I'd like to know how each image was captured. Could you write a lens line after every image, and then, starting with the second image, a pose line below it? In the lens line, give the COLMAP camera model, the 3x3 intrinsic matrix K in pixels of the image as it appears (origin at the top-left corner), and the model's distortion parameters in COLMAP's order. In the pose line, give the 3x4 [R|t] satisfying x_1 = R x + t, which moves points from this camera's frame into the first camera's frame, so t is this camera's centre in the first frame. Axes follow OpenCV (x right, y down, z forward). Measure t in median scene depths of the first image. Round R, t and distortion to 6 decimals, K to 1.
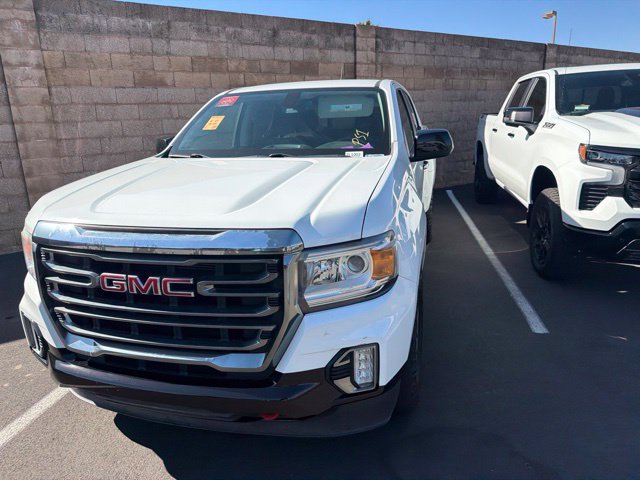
lens RADIAL K [[446.3, 0, 321.3], [0, 446.3, 237.2], [0, 0, 1]] dist [0.032224, -0.045607]
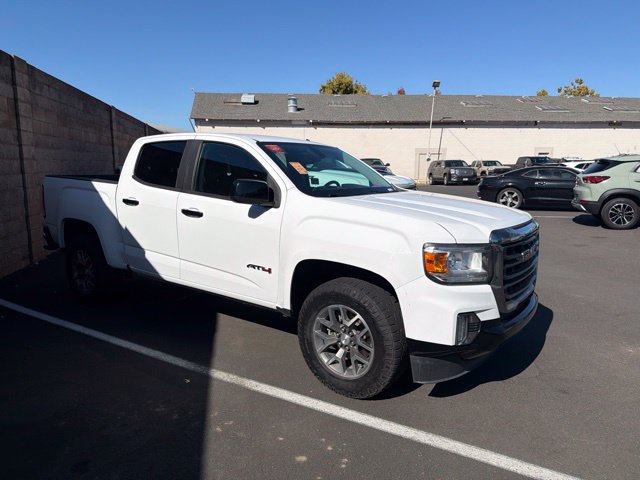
lens RADIAL K [[446.3, 0, 320.7], [0, 446.3, 238.1], [0, 0, 1]] dist [0.032224, -0.045607]
pose [[0.366457, -0.109718, 0.923943, -0.745232], [0.212739, 0.976598, 0.031594, -0.062592], [-0.905788, 0.184981, 0.381223, 0.316379]]
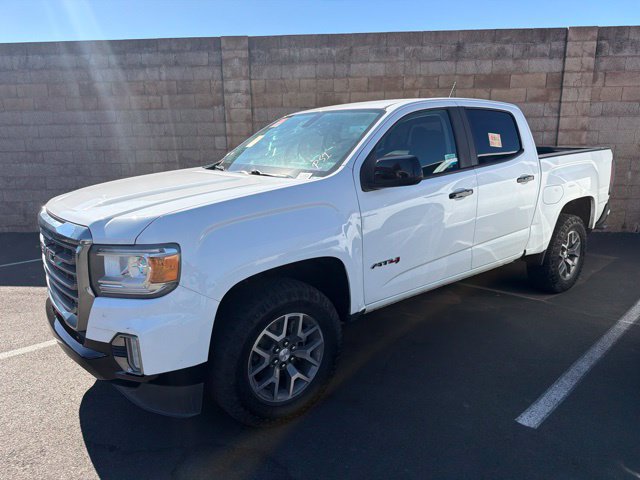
lens RADIAL K [[446.3, 0, 323.8], [0, 446.3, 238.9], [0, 0, 1]] dist [0.032224, -0.045607]
pose [[0.808107, 0.150784, -0.569409, 0.351927], [-0.162793, 0.986200, 0.030117, -0.038681], [0.566093, 0.068358, 0.821502, 0.090995]]
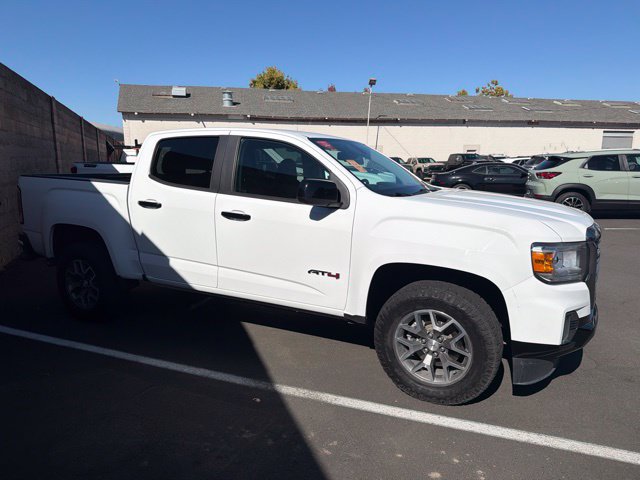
lens RADIAL K [[446.3, 0, 321.8], [0, 446.3, 243.5], [0, 0, 1]] dist [0.032224, -0.045607]
pose [[0.214875, -0.136374, 0.967073, -0.764795], [0.230981, 0.969207, 0.085353, -0.109009], [-0.948934, 0.205035, 0.239759, 0.494394]]
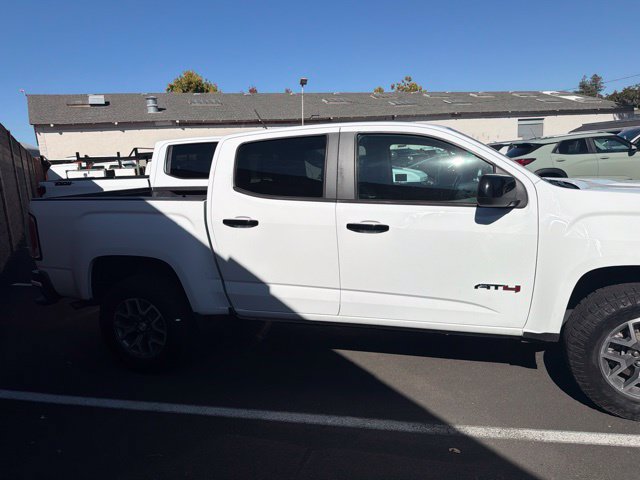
lens RADIAL K [[446.3, 0, 316.0], [0, 446.3, 242.6], [0, 0, 1]] dist [0.032224, -0.045607]
pose [[0.058705, -0.144049, 0.987828, -0.697732], [0.302234, 0.945658, 0.119939, -0.186222], [-0.951424, 0.291514, 0.099052, 0.766552]]
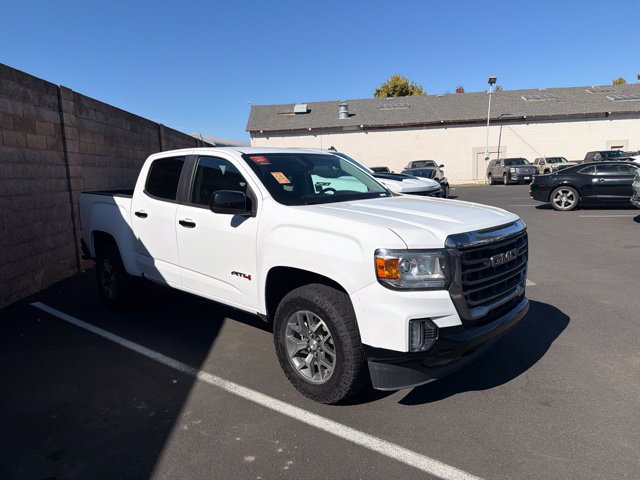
lens RADIAL K [[446.3, 0, 312.8], [0, 446.3, 238.2], [0, 0, 1]] dist [0.032224, -0.045607]
pose [[0.500247, -0.107051, 0.859240, -0.706603], [0.232949, 0.972381, -0.014476, -0.038712], [-0.833959, 0.207401, 0.511368, 0.208922]]
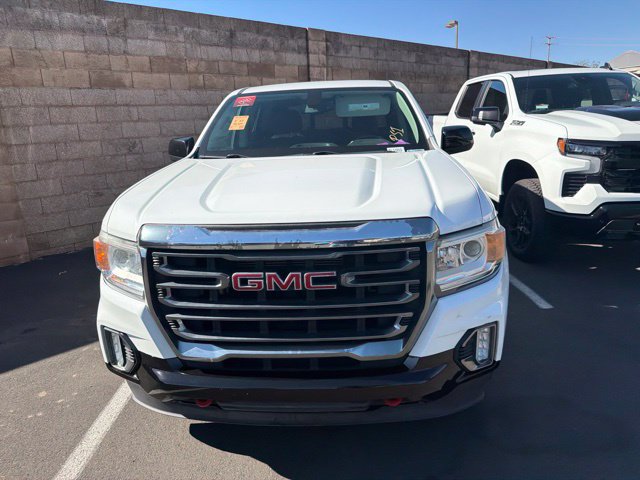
lens RADIAL K [[446.3, 0, 319.1], [0, 446.3, 233.6], [0, 0, 1]] dist [0.032224, -0.045607]
pose [[0.982560, -0.054603, 0.177746, -0.147415], [0.057221, 0.998315, -0.009633, 0.004534], [-0.176921, 0.019636, 0.984029, 0.003683]]
